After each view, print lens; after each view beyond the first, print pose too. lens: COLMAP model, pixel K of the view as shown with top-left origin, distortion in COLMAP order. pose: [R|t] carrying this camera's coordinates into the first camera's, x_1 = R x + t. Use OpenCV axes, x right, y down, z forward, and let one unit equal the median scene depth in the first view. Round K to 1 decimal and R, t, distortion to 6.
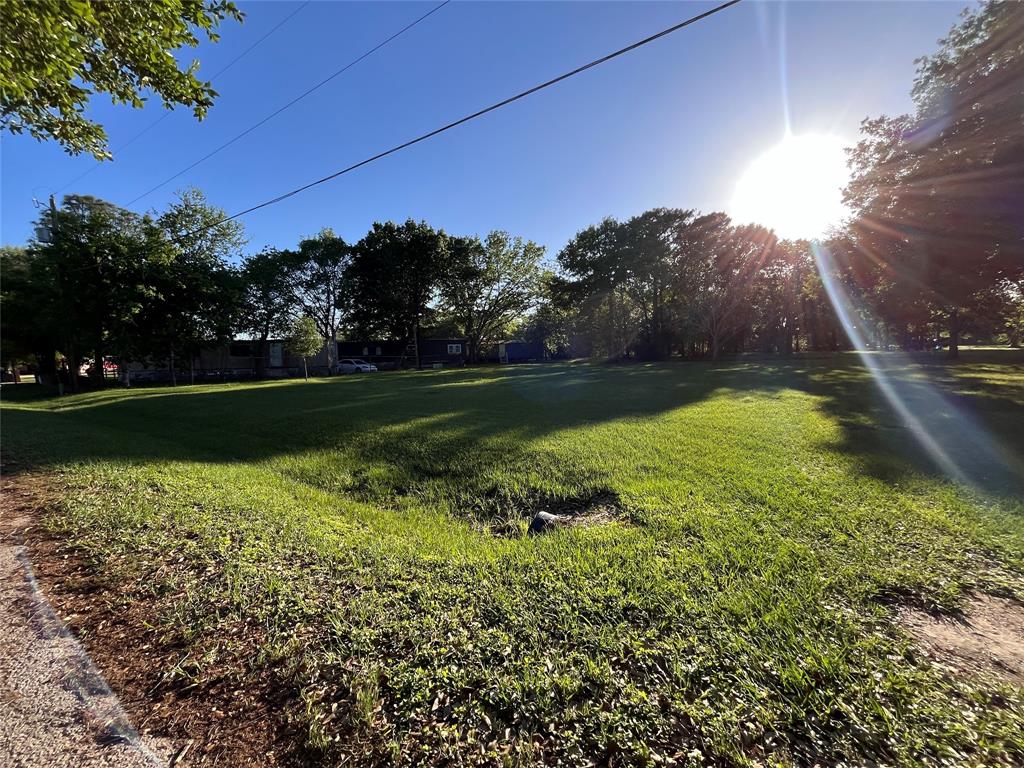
lens RADIAL K [[409.9, 0, 510.7], [0, 409.9, 385.5], [0, 0, 1]] dist [-0.008493, 0.000365]
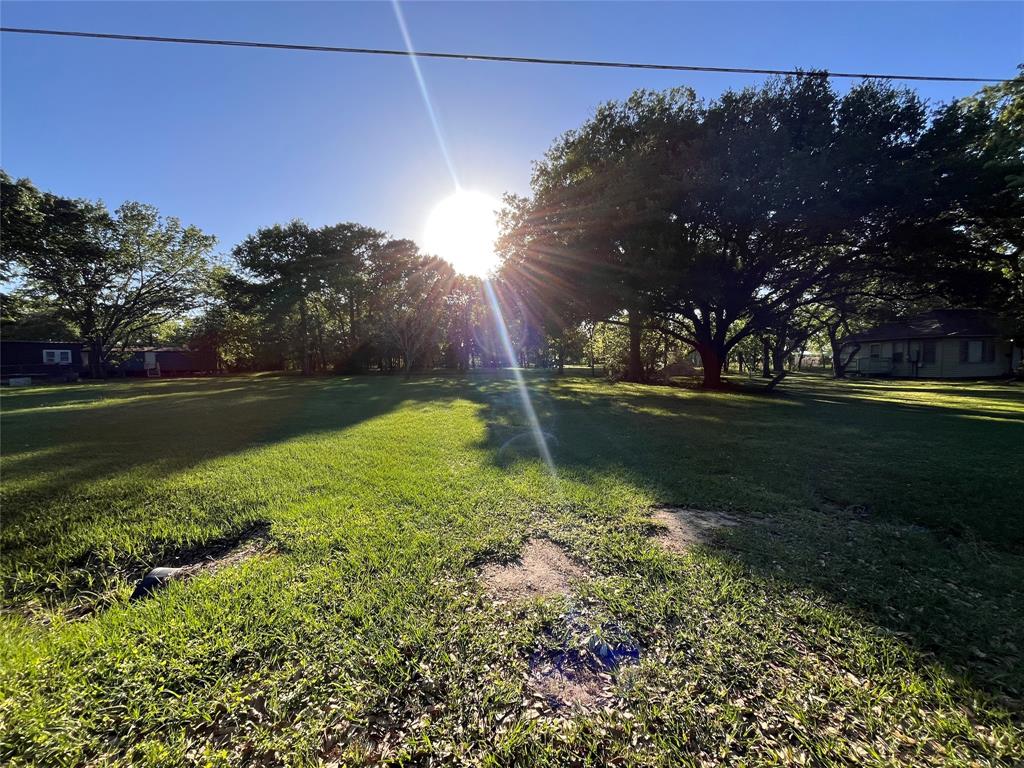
lens RADIAL K [[409.9, 0, 510.2], [0, 409.9, 386.8], [0, 0, 1]] dist [-0.008493, 0.000365]
pose [[0.766546, -0.015979, 0.641990, 0.021865], [0.035587, 0.999211, -0.017622, -0.000294], [-0.641203, 0.036354, 0.766510, -0.009549]]
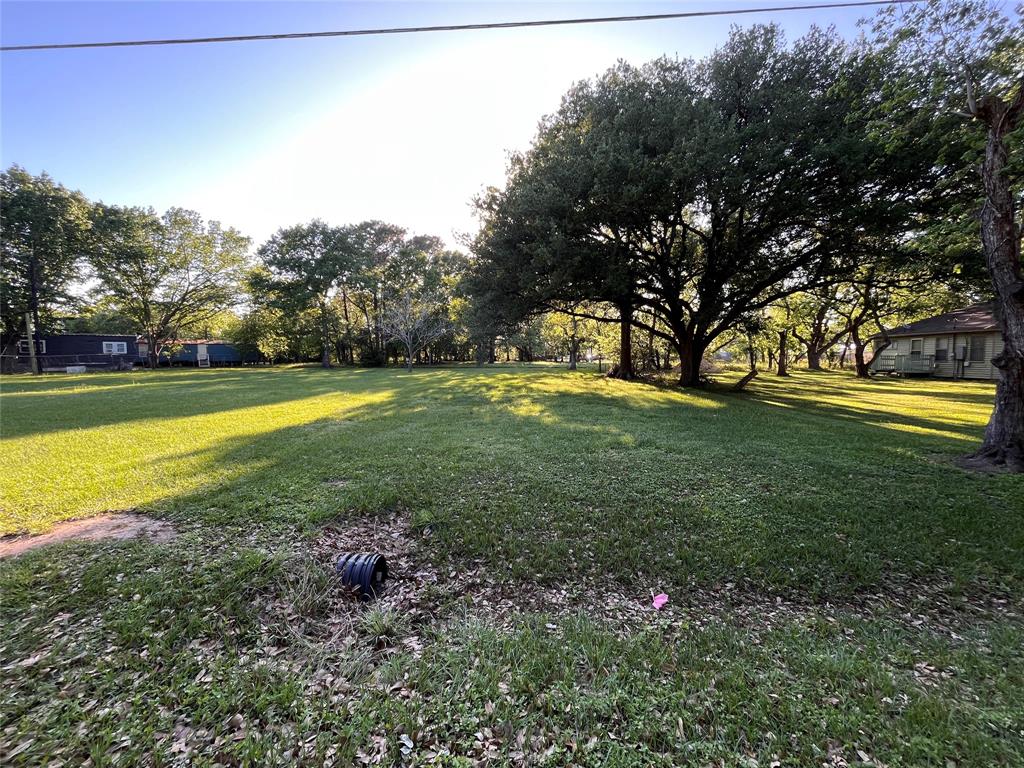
lens RADIAL K [[409.9, 0, 509.8], [0, 409.9, 385.8], [0, 0, 1]] dist [-0.008493, 0.000365]
pose [[0.845485, -0.008493, 0.533932, 0.264981], [0.016047, 0.999826, -0.009506, 0.004682], [-0.533759, 0.016606, 0.845474, -0.157021]]
